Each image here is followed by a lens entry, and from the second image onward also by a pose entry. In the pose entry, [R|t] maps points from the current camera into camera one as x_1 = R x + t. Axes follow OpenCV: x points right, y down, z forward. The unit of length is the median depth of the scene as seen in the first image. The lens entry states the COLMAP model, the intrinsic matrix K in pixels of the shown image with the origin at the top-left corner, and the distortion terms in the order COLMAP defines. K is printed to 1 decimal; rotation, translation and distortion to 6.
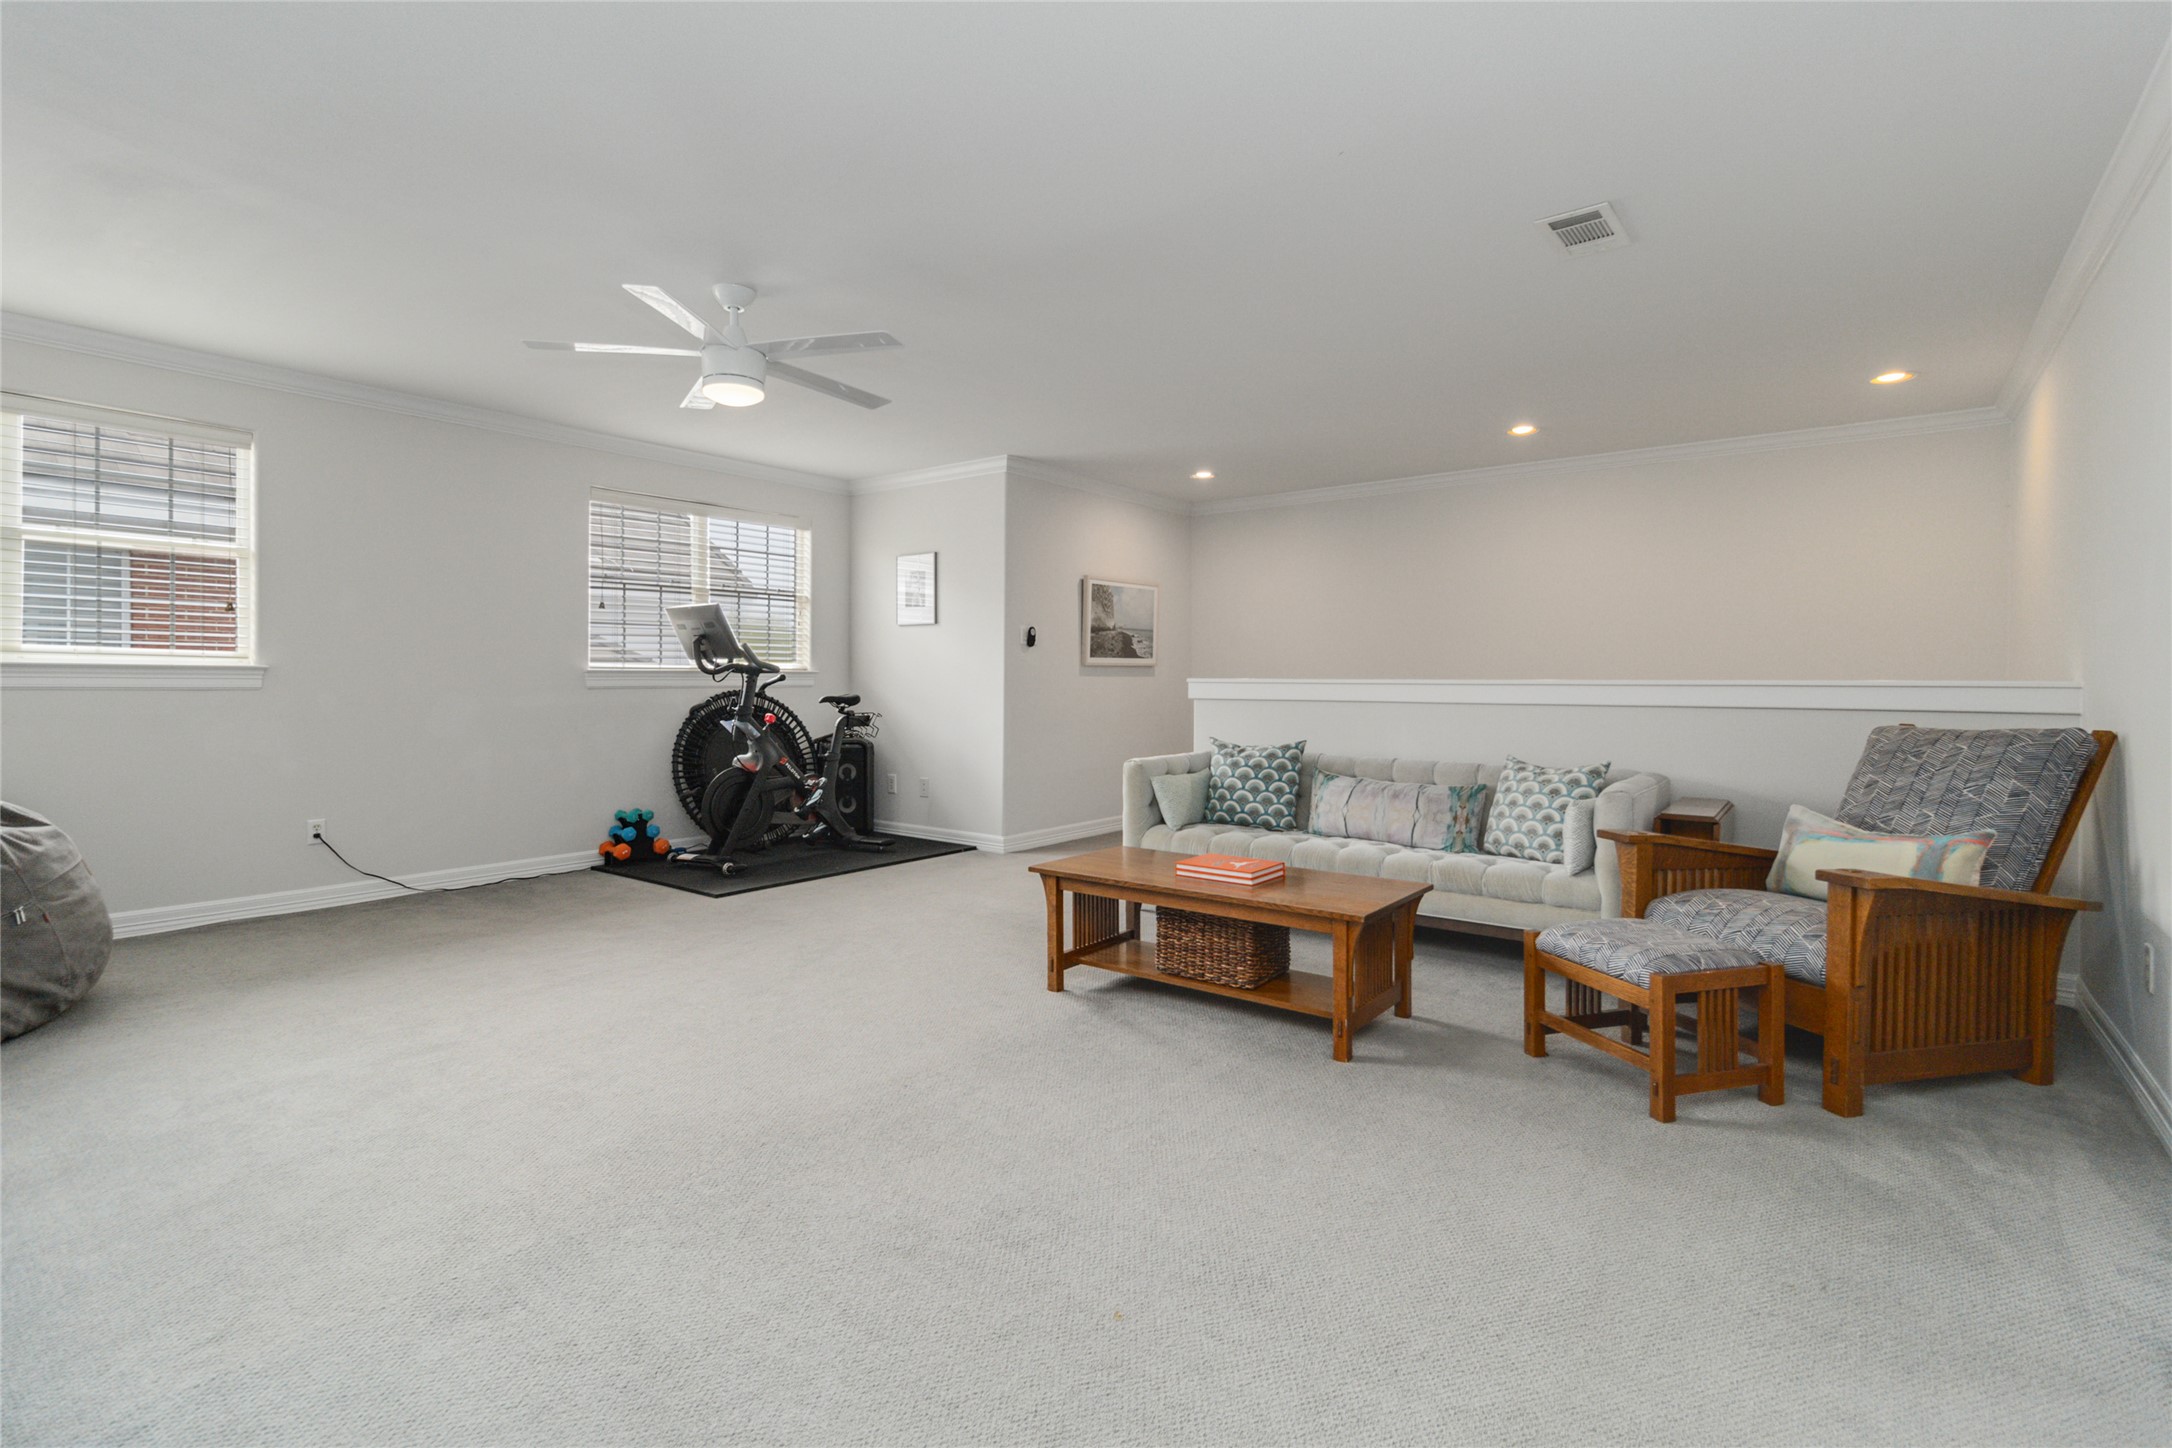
lens RADIAL K [[1006.3, 0, 1089.4], [0, 1006.3, 696.5], [0, 0, 1]] dist [0.002357, 0.000129]
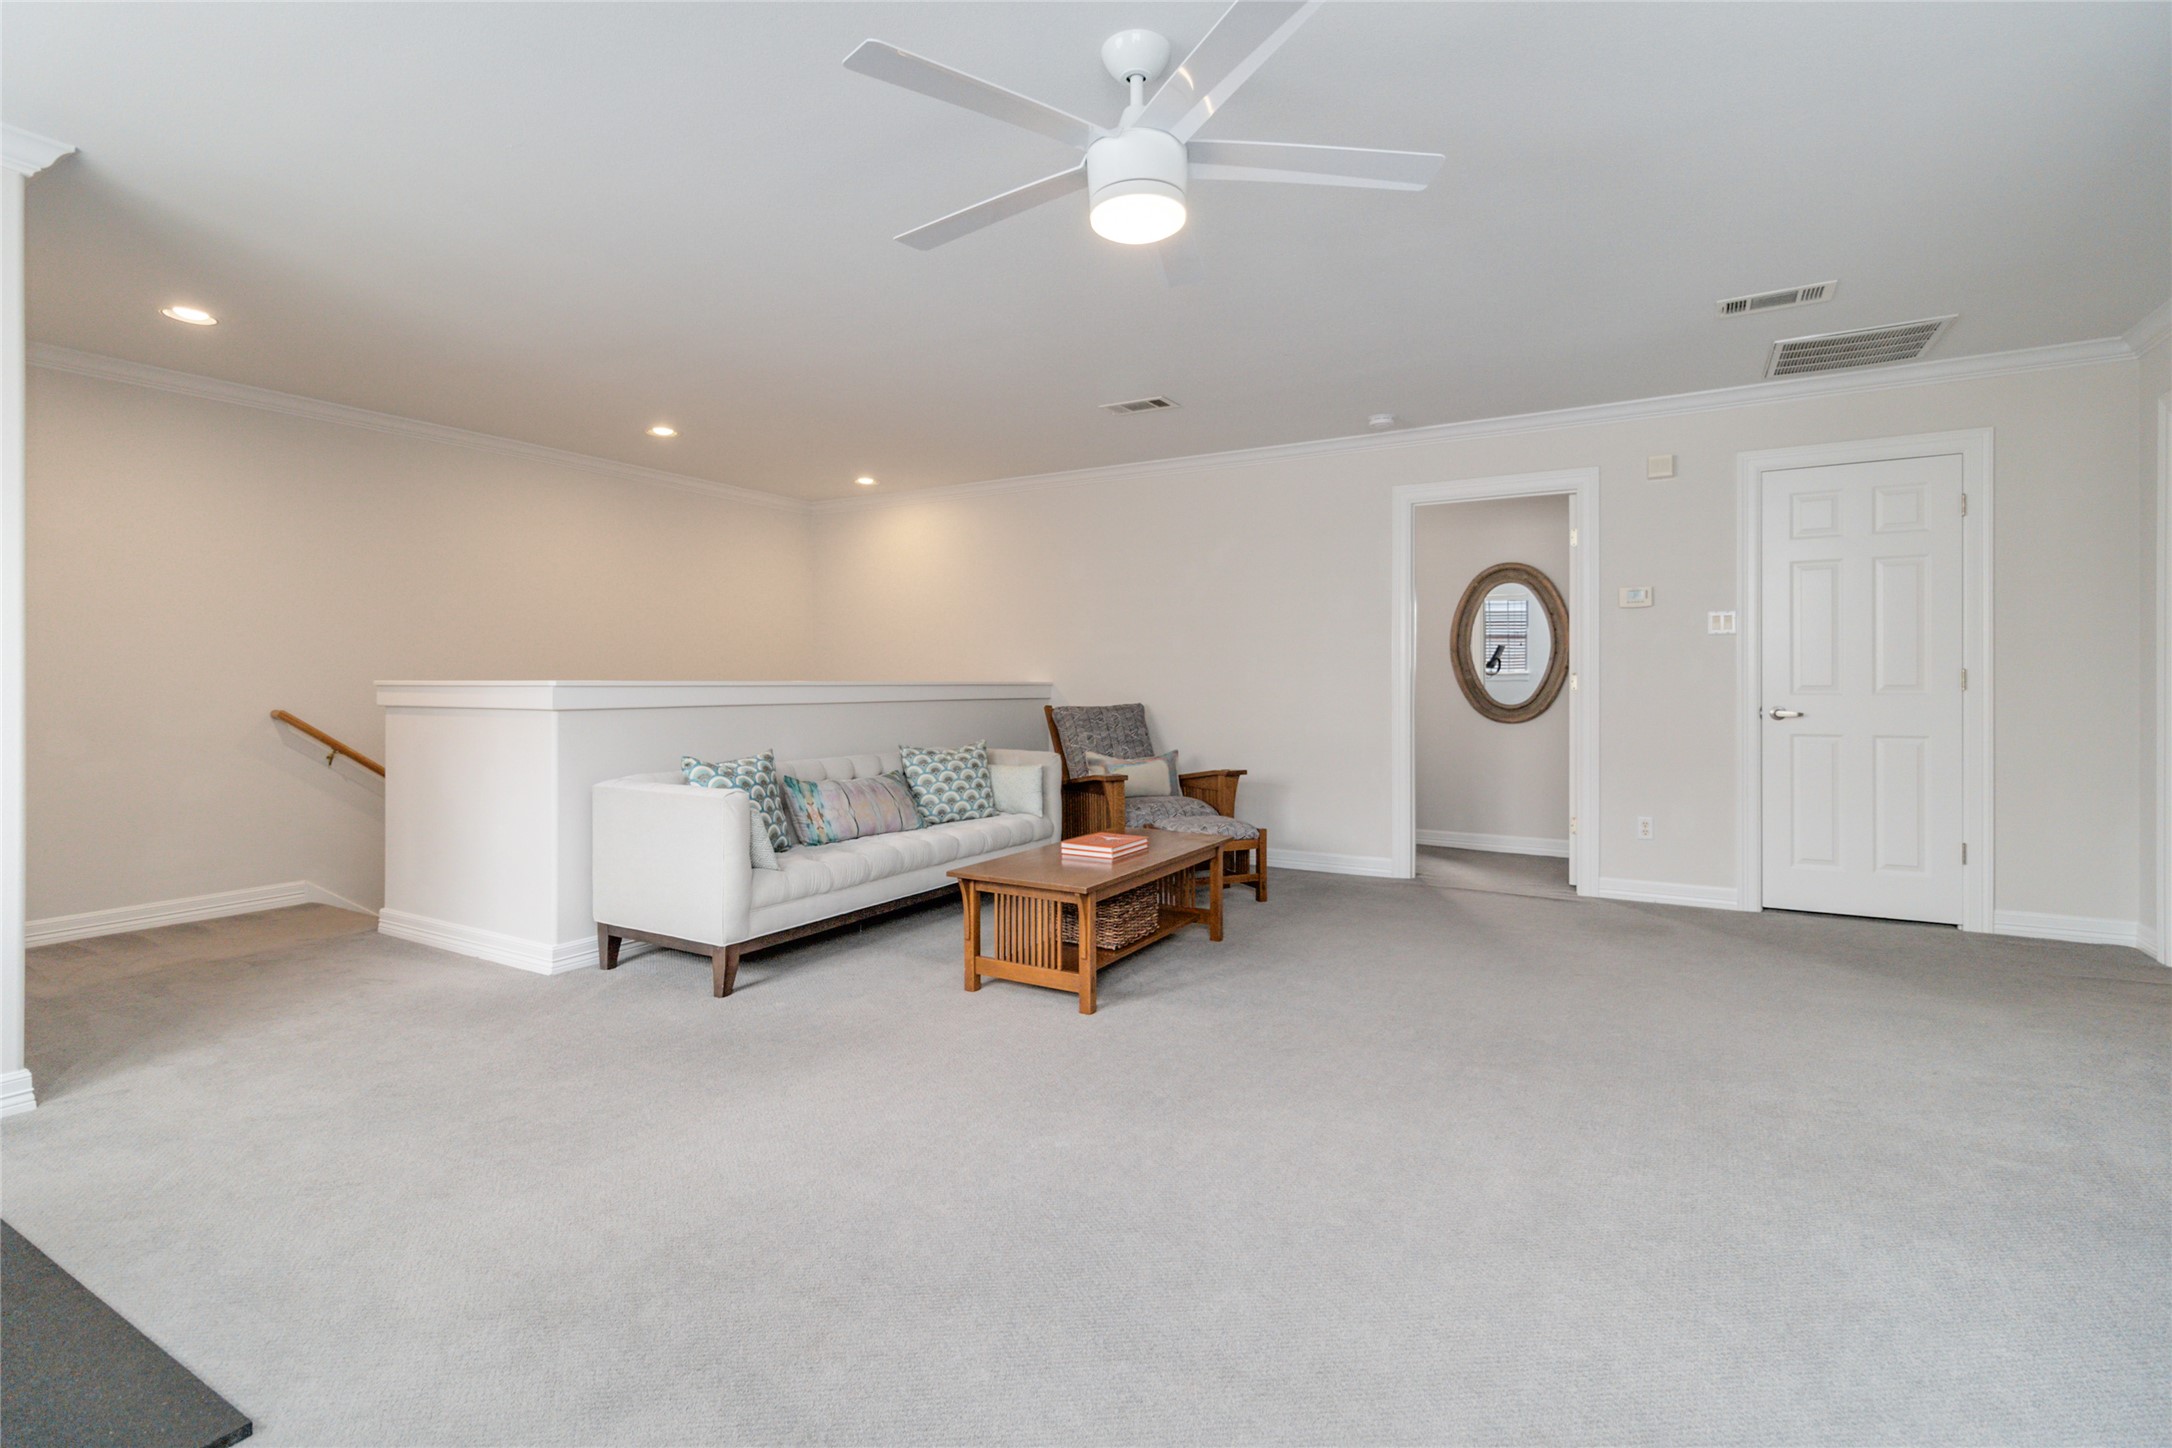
lens RADIAL K [[1006.3, 0, 1089.4], [0, 1006.3, 696.5], [0, 0, 1]] dist [0.002357, 0.000129]
pose [[-0.131204, -0.010206, 0.991303, -0.853436], [0.017766, 0.999762, 0.012645, -0.010274], [-0.991196, 0.019271, -0.130991, 0.997029]]
